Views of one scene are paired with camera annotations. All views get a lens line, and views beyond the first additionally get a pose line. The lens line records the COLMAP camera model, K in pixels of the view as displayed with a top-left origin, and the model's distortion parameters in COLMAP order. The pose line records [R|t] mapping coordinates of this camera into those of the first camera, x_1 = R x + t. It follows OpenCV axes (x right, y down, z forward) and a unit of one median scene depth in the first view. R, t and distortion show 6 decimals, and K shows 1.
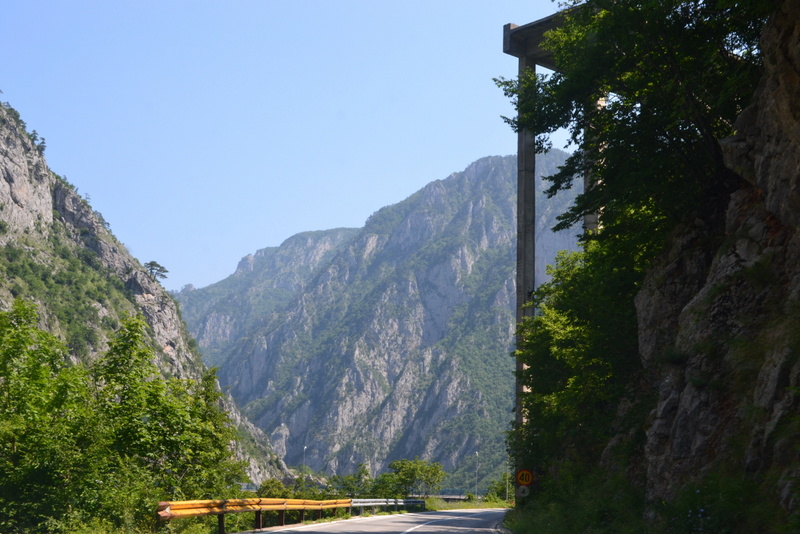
lens RADIAL K [[1083.2, 0, 400.0], [0, 1083.2, 267.0], [0, 0, 1]] dist [-0.031969, -0.028590]
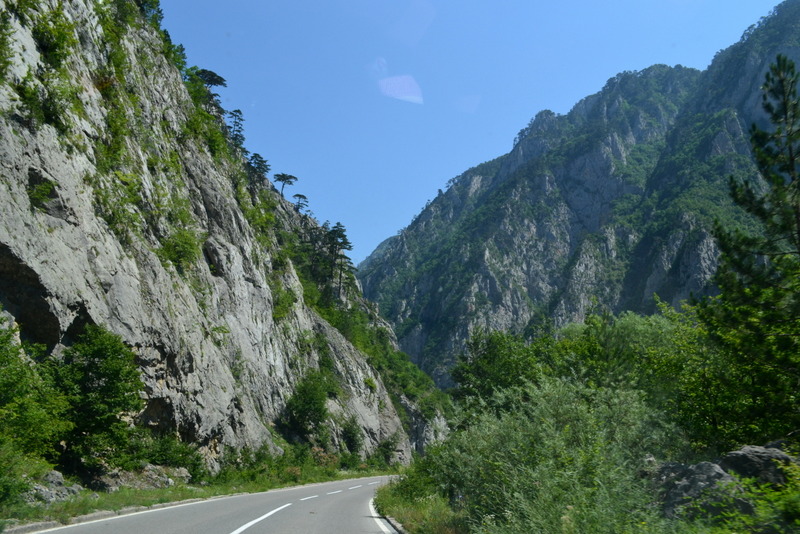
lens RADIAL K [[694.7, 0, 400.0], [0, 694.7, 267.0], [0, 0, 1]] dist [-0.002638, -0.000012]
pose [[0.996846, -0.023507, -0.075800, -0.059907], [0.017928, 0.997137, -0.073455, 0.114839], [0.077310, 0.071865, 0.994414, 0.528822]]
